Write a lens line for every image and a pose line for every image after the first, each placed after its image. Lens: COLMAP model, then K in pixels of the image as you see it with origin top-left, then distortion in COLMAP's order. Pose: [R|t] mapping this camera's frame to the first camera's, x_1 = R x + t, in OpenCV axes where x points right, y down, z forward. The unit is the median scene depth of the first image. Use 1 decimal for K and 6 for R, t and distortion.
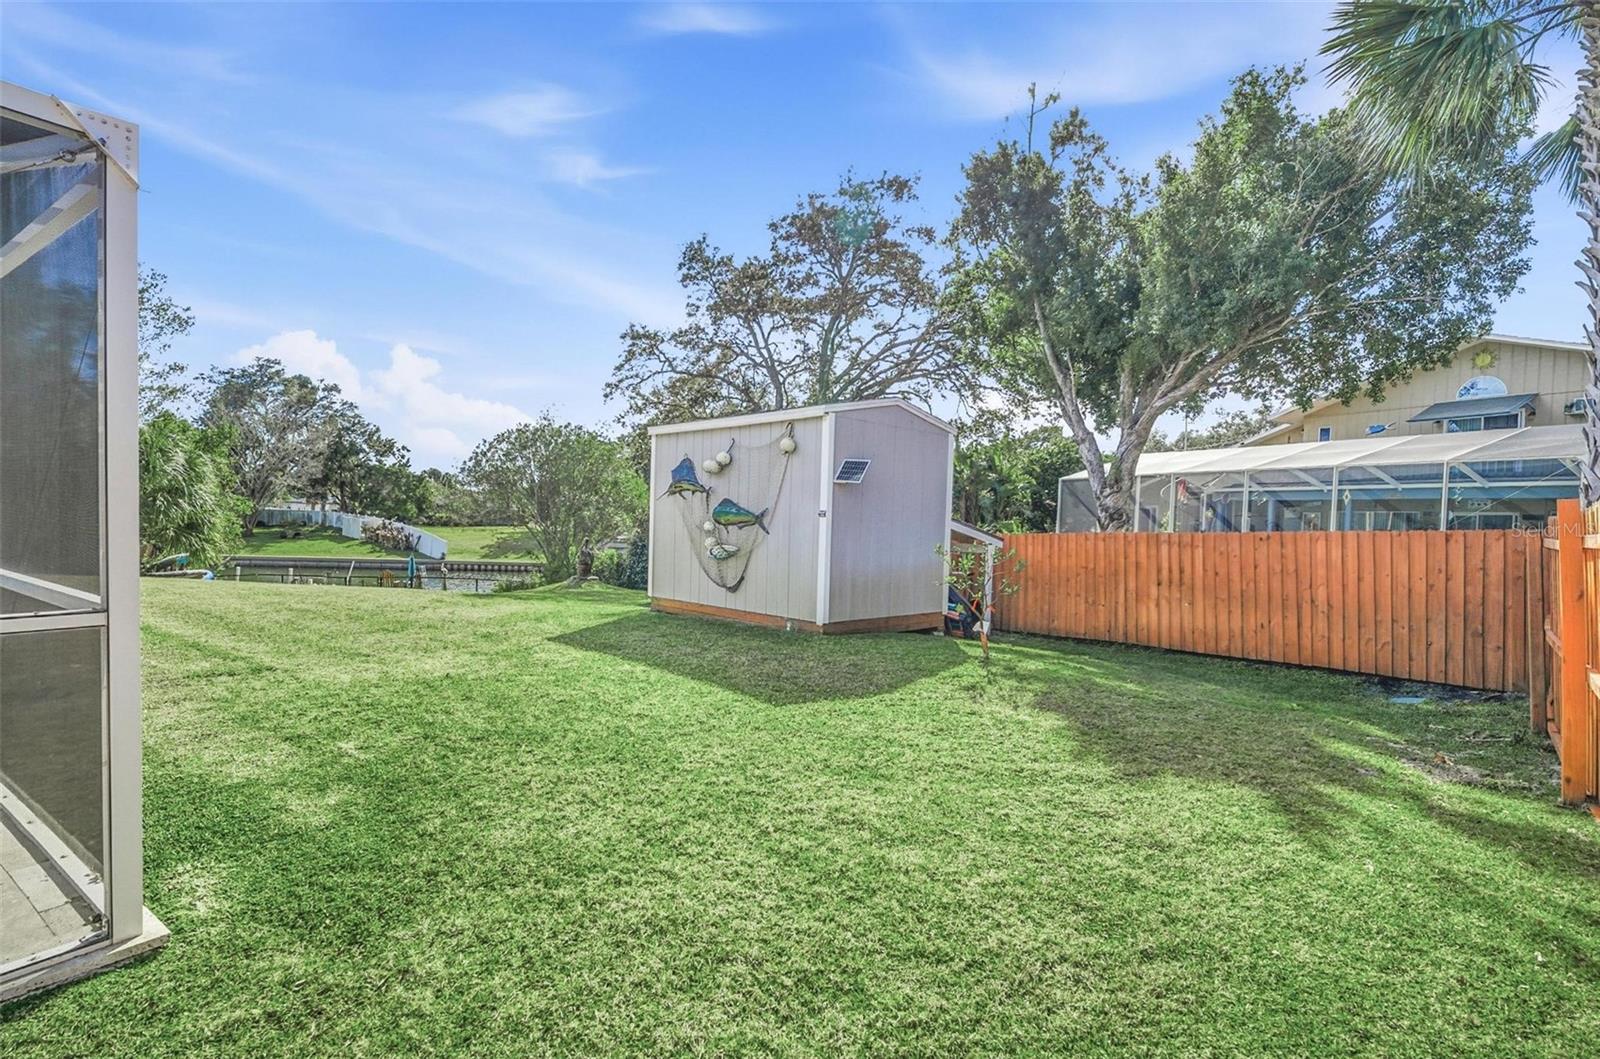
lens RADIAL K [[753.8, 0, 796.4], [0, 753.8, 556.1], [0, 0, 1]] dist [-0.005289, -0.000105]
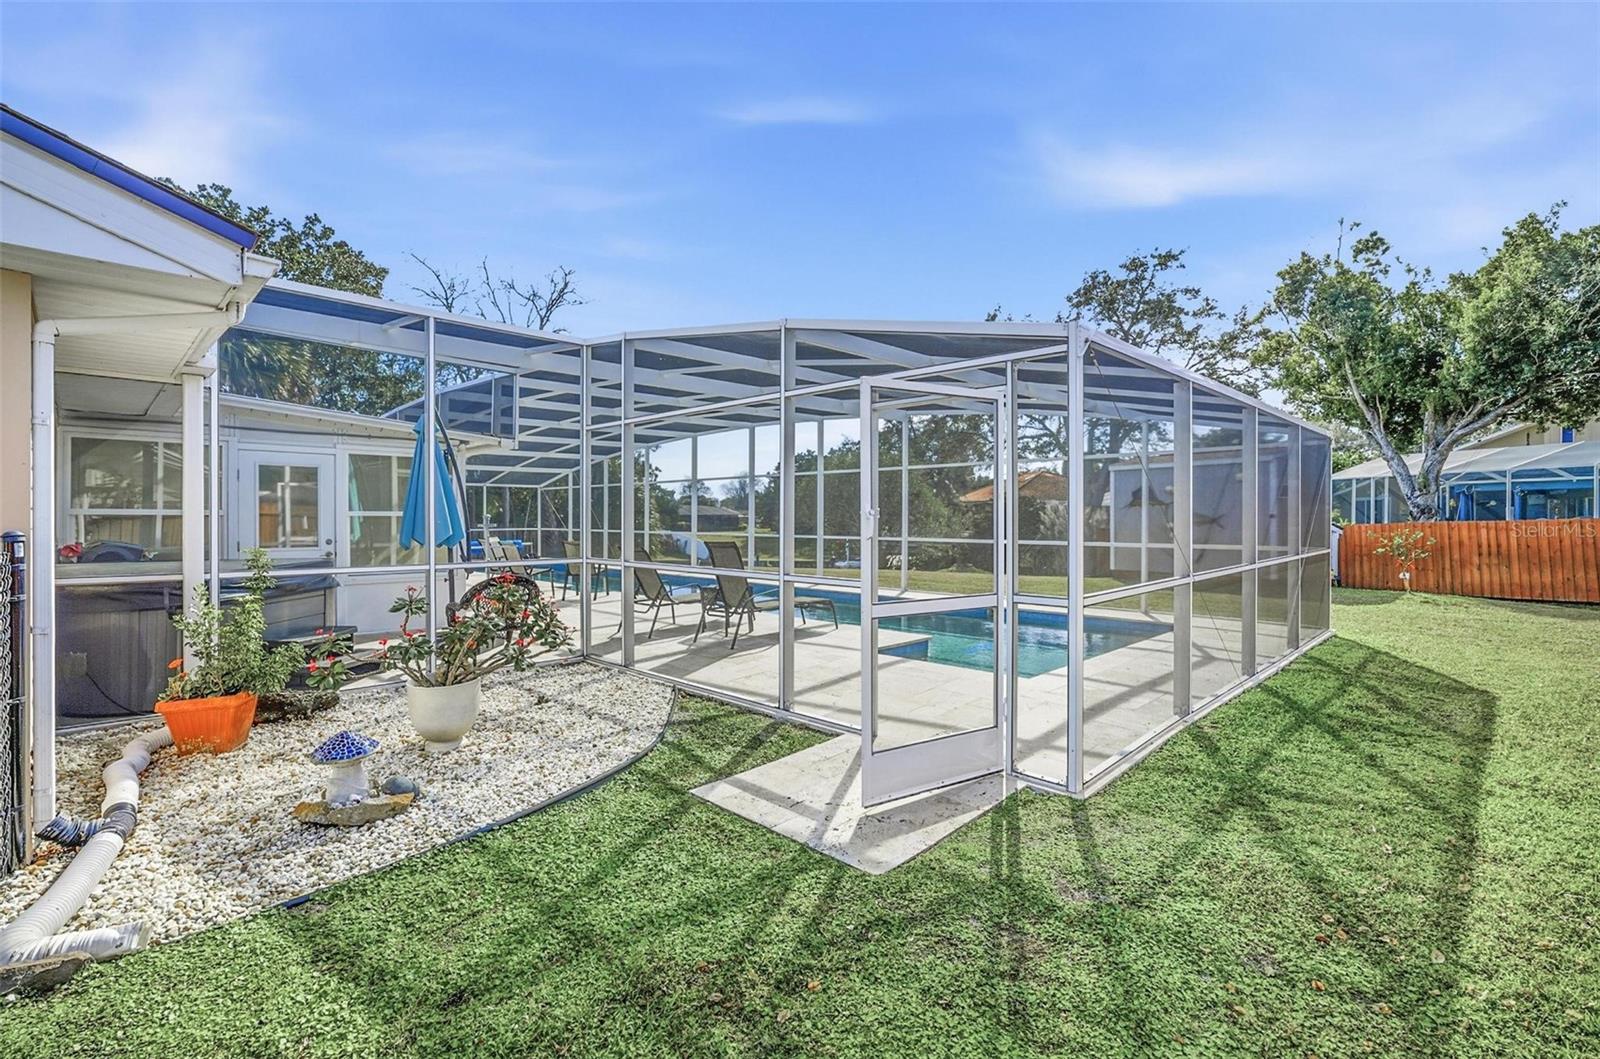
lens RADIAL K [[719.5, 0, 795.9], [0, 719.5, 523.0], [0, 0, 1]] dist [-0.001064, 0.000822]
pose [[0.981770, -0.028357, -0.187945, -0.466333], [0.020176, 0.998770, -0.045300, 0.007974], [0.188998, 0.040683, 0.981134, -0.536154]]
